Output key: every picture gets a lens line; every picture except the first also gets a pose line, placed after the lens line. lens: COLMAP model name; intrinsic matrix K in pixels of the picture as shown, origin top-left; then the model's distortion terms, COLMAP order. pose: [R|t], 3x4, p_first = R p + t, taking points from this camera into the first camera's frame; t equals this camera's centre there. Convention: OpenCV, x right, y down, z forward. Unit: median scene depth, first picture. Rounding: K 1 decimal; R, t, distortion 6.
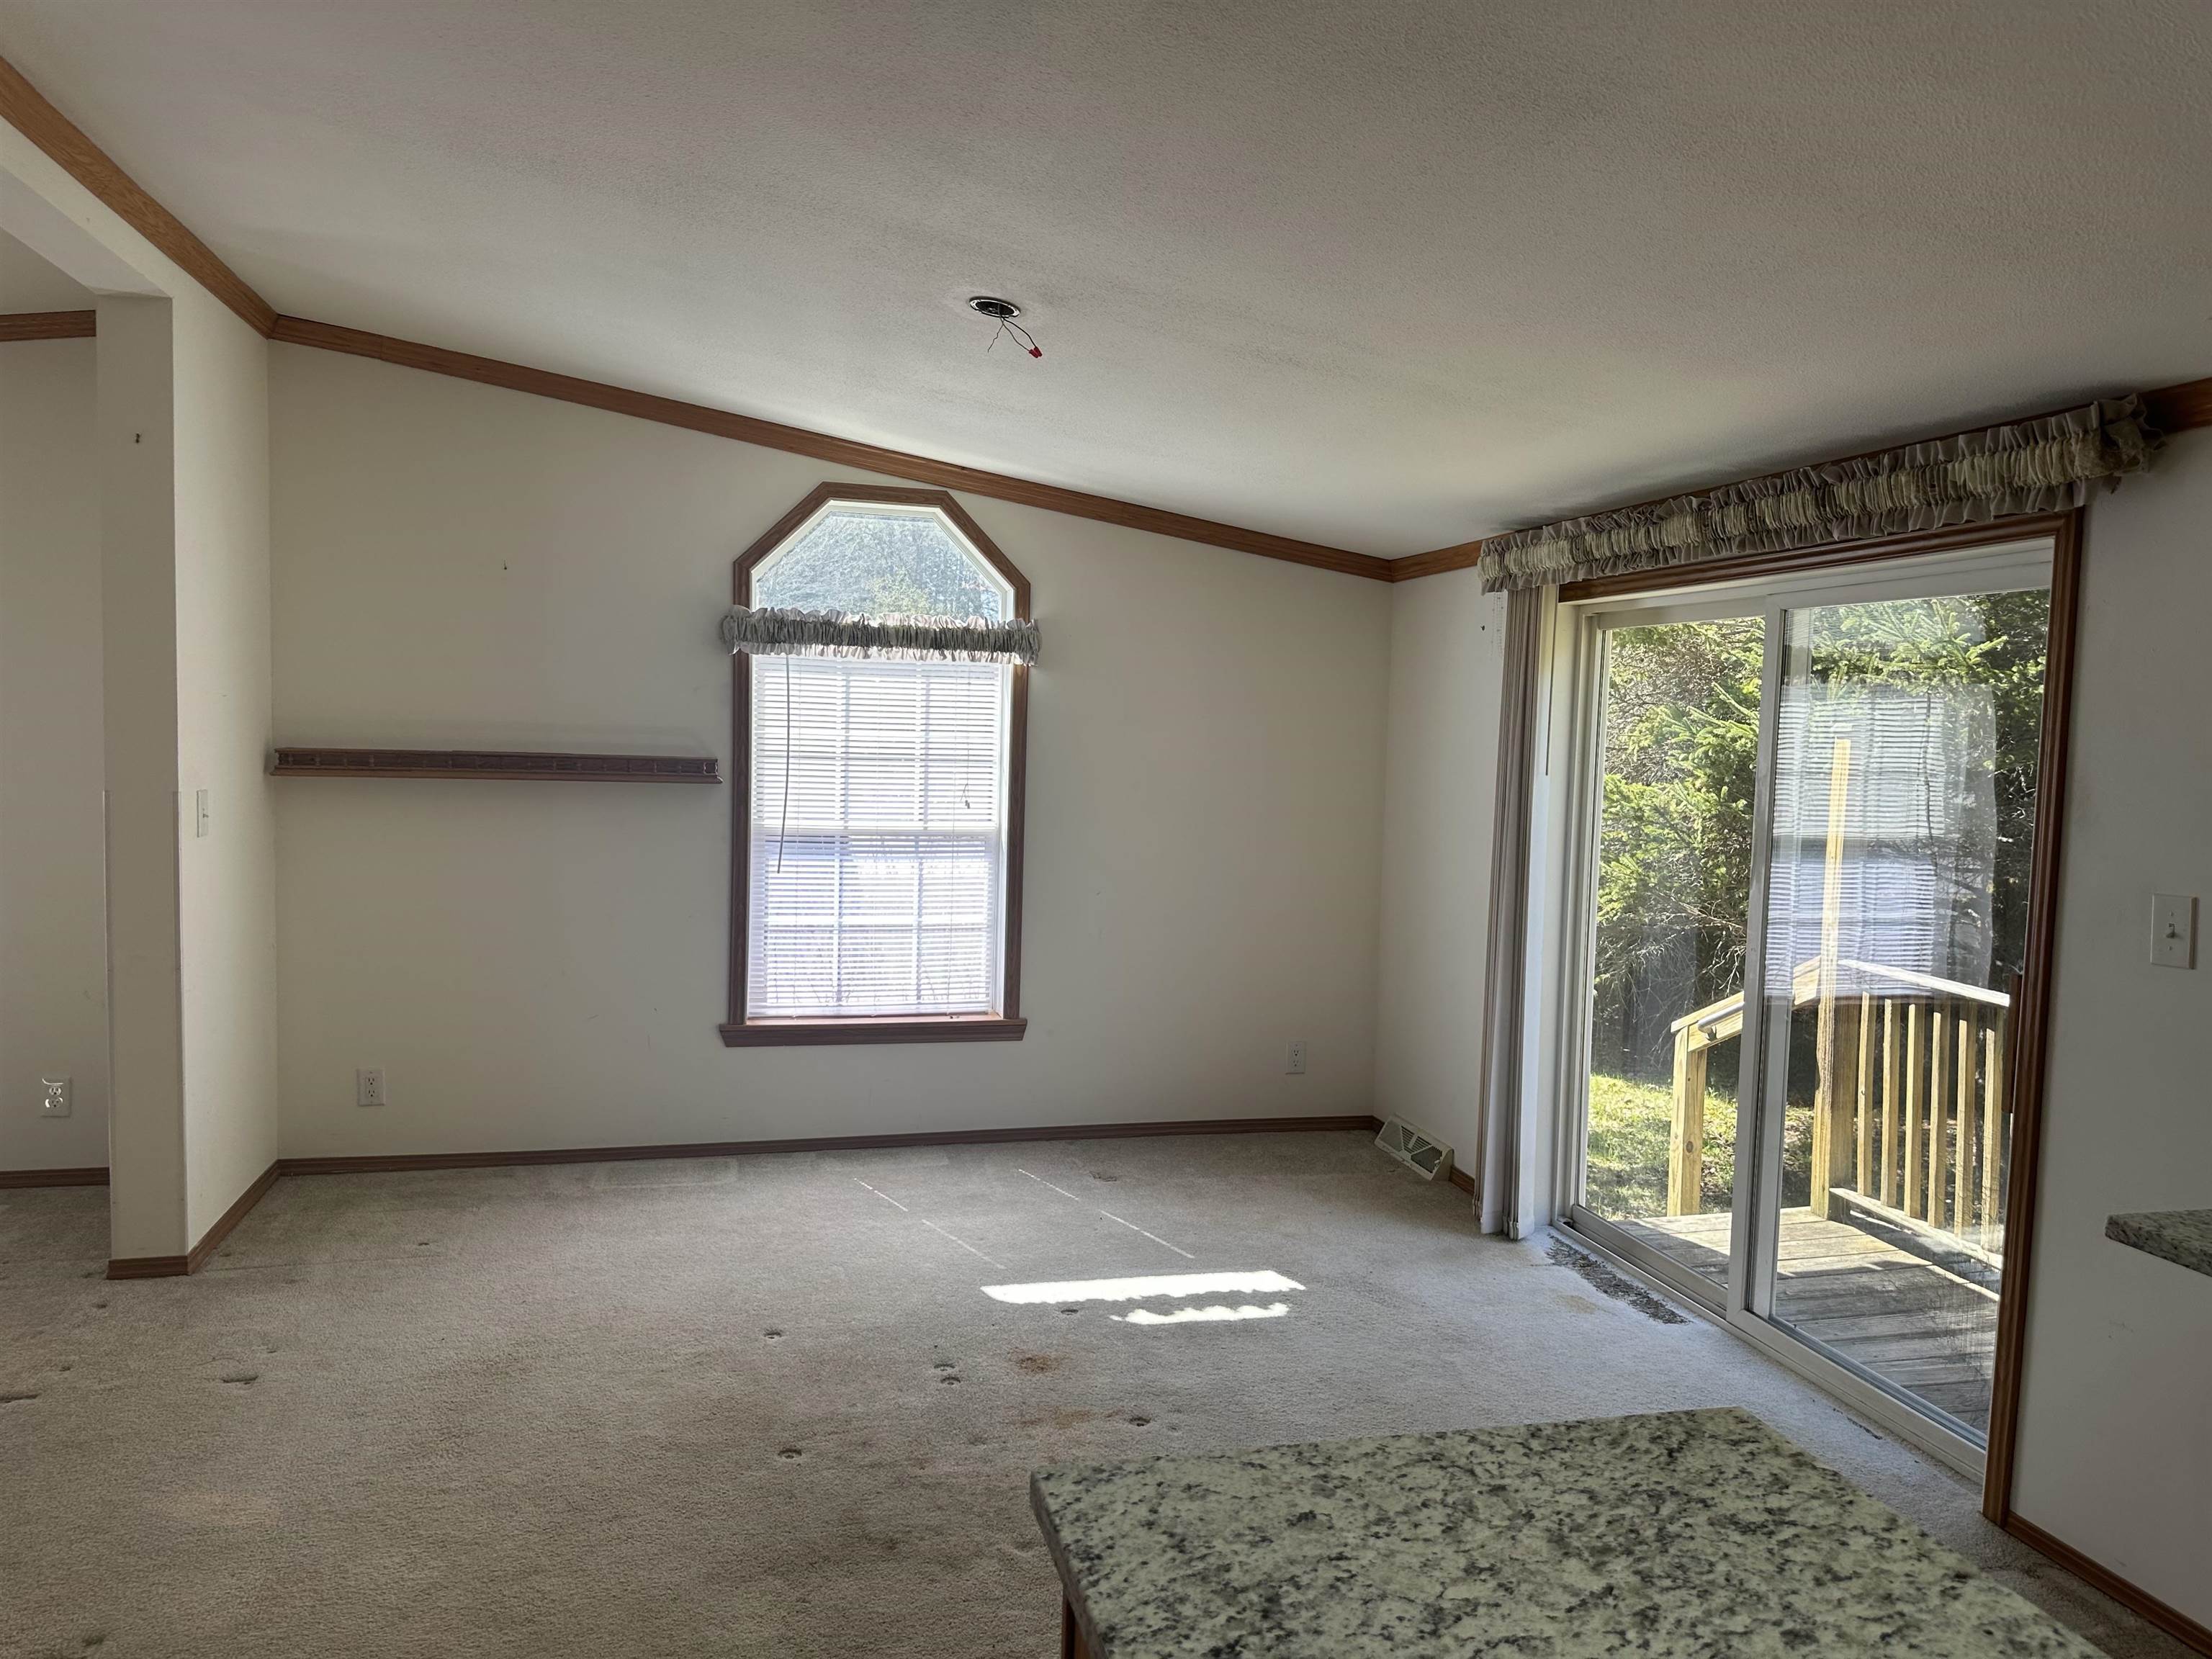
lens RADIAL K [[1540.3, 0, 1081.8], [0, 1540.3, 811.5], [0, 0, 1]] dist [0.097202, -0.131797]
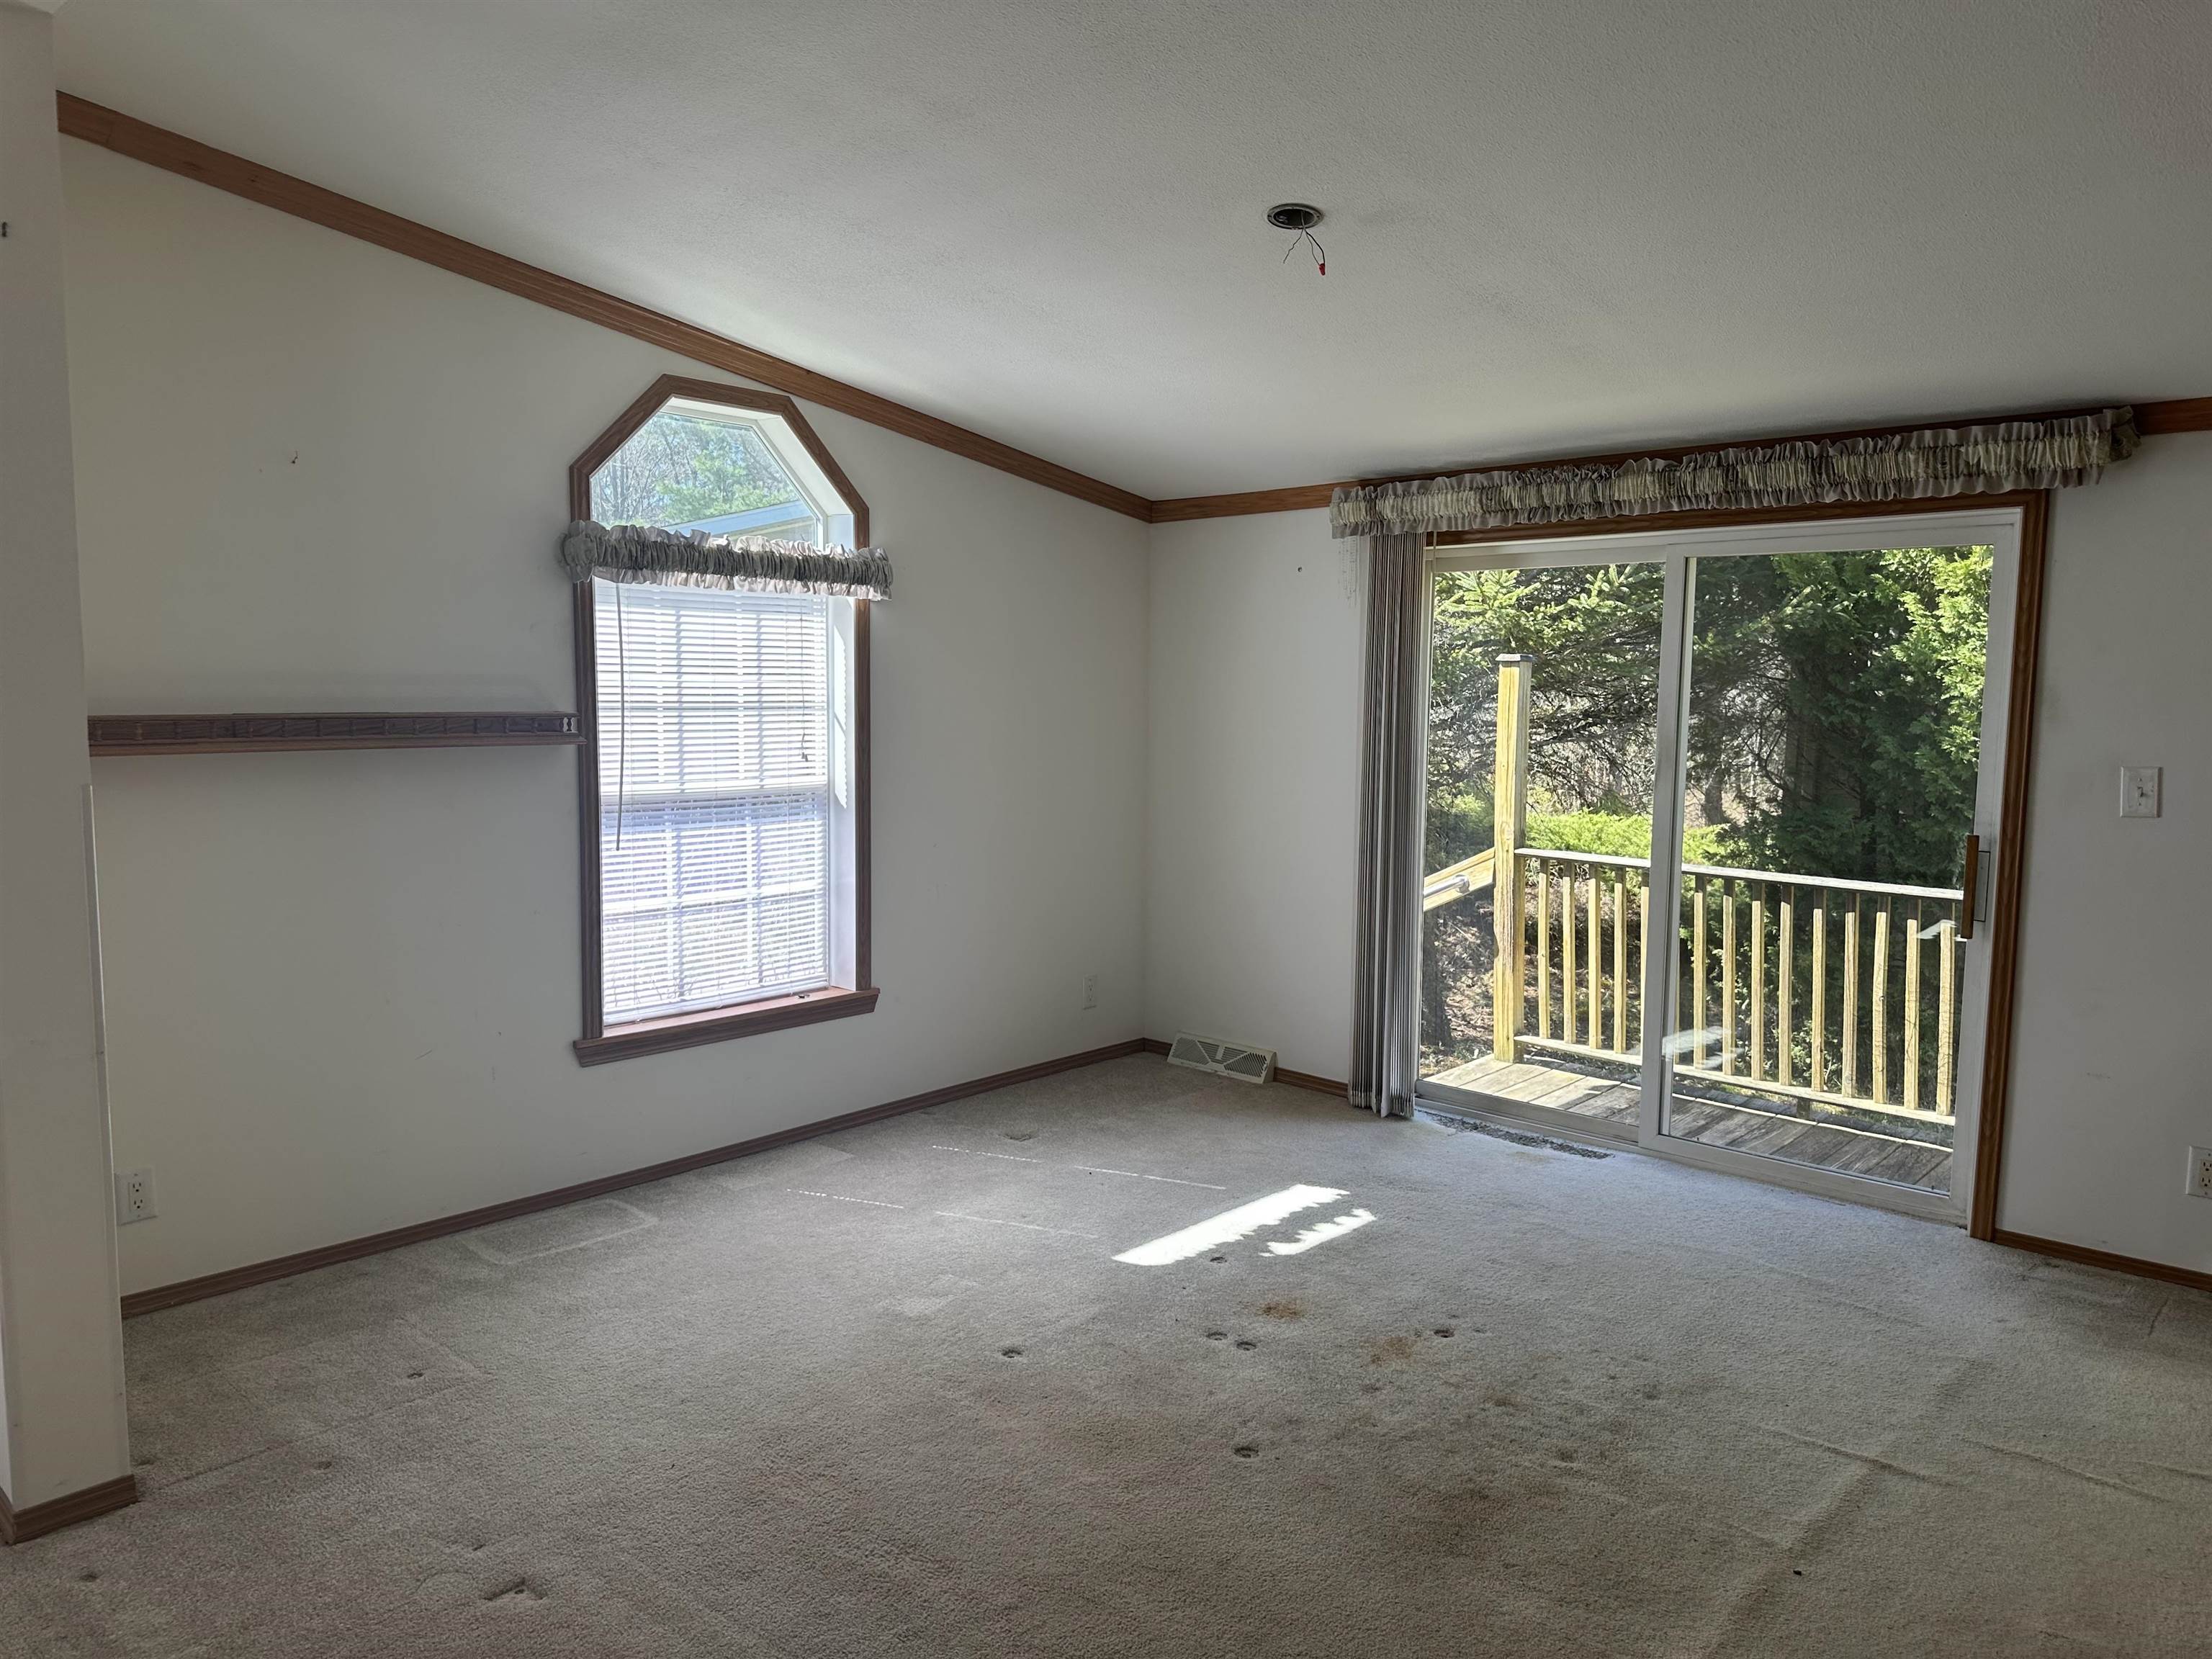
lens RADIAL K [[1544.3, 0, 1087.6], [0, 1544.3, 826.8], [0, 0, 1]] dist [0.089589, -0.130293]
pose [[0.835211, -0.071797, 0.545222, -0.454173], [0.046405, 0.997106, 0.060216, -0.011409], [-0.547968, -0.024992, 0.836126, 0.174871]]
